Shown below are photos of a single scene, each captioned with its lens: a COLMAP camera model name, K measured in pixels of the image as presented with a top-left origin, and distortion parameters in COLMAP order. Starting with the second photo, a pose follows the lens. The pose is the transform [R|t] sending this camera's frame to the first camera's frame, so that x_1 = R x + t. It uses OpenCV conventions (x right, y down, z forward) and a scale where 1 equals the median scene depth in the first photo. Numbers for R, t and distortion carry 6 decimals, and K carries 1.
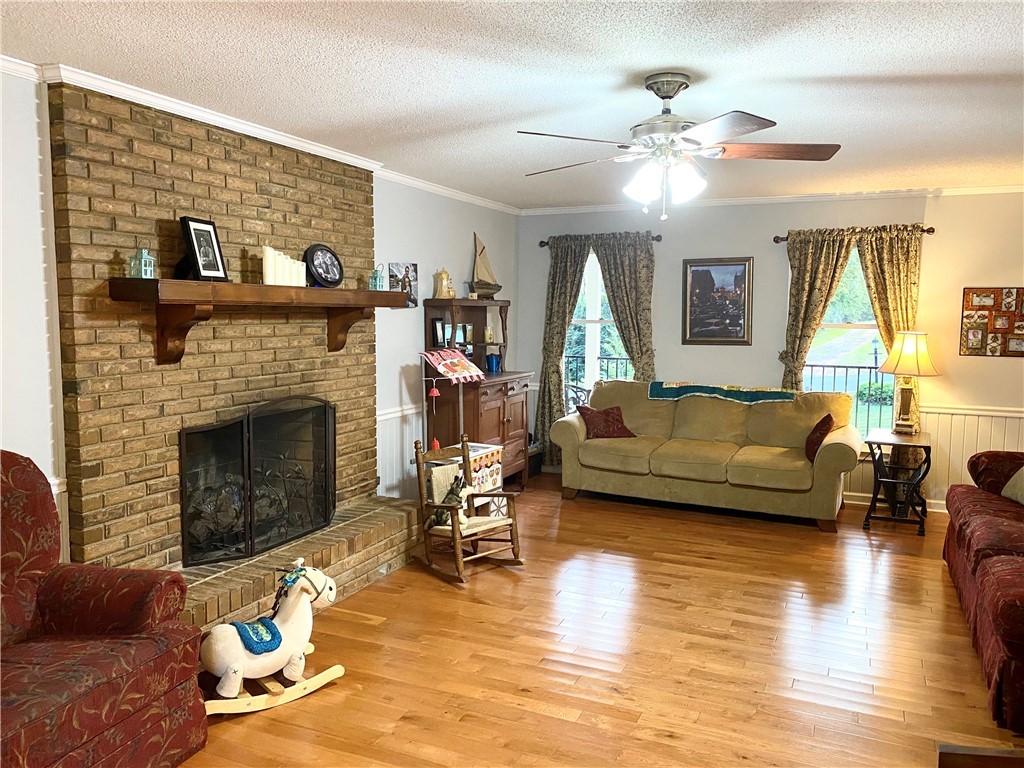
lens RADIAL K [[779.7, 0, 521.9], [0, 779.7, 377.9], [0, 0, 1]] dist [0.034760, -0.052201]
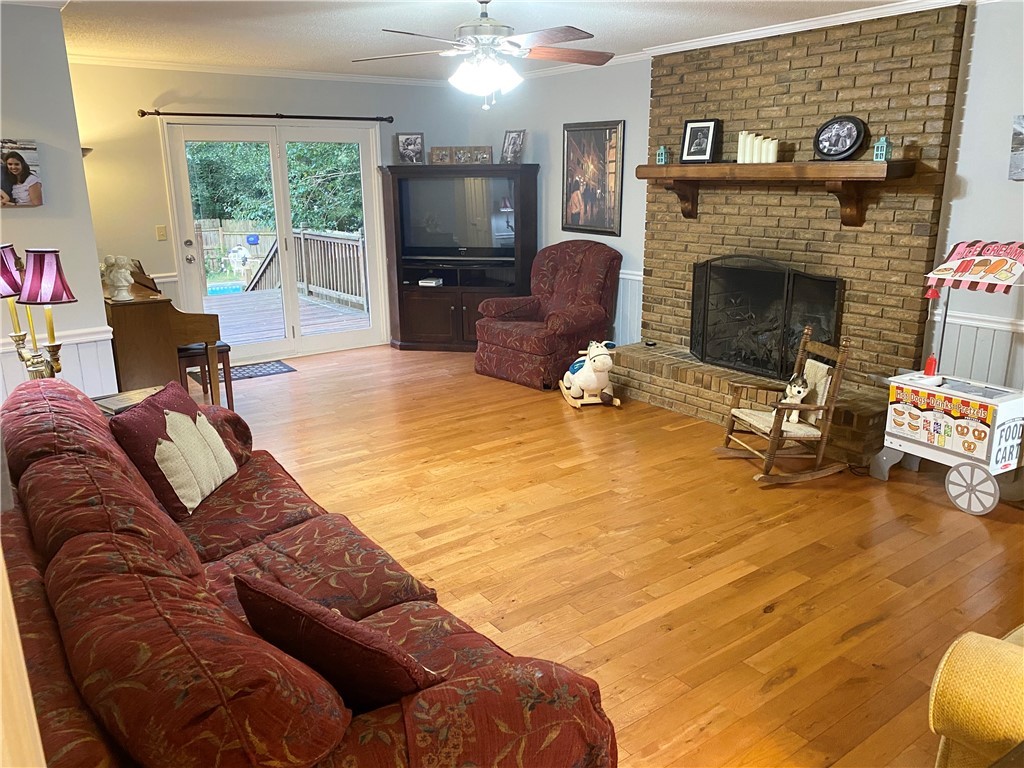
lens RADIAL K [[779.7, 0, 507.0], [0, 779.7, 379.9], [0, 0, 1]] dist [0.034760, -0.052201]
pose [[-0.506144, 0.215727, -0.835033, 1.034508], [-0.071070, 0.954486, 0.289665, -0.127408], [0.859516, 0.205958, -0.467776, 1.380134]]
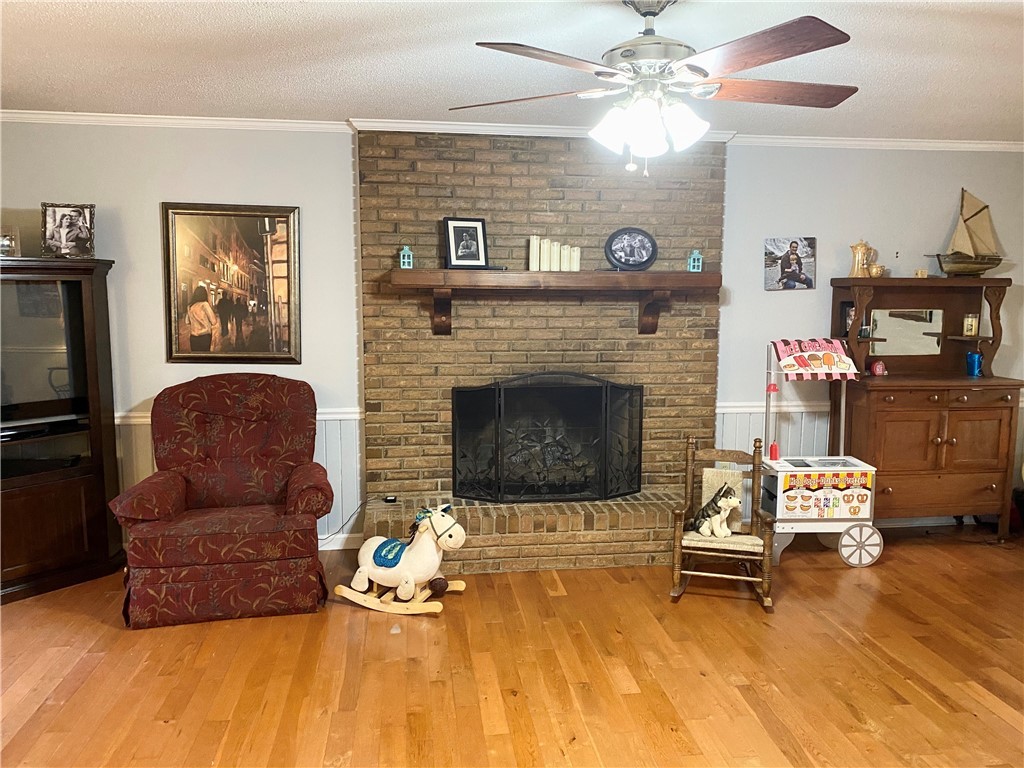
lens RADIAL K [[779.7, 0, 515.3], [0, 779.7, 383.1], [0, 0, 1]] dist [0.034760, -0.052201]
pose [[0.520300, 0.108177, -0.847104, 0.644126], [-0.077099, 0.993844, 0.079561, -0.046170], [0.850496, 0.023916, 0.525437, 0.406347]]
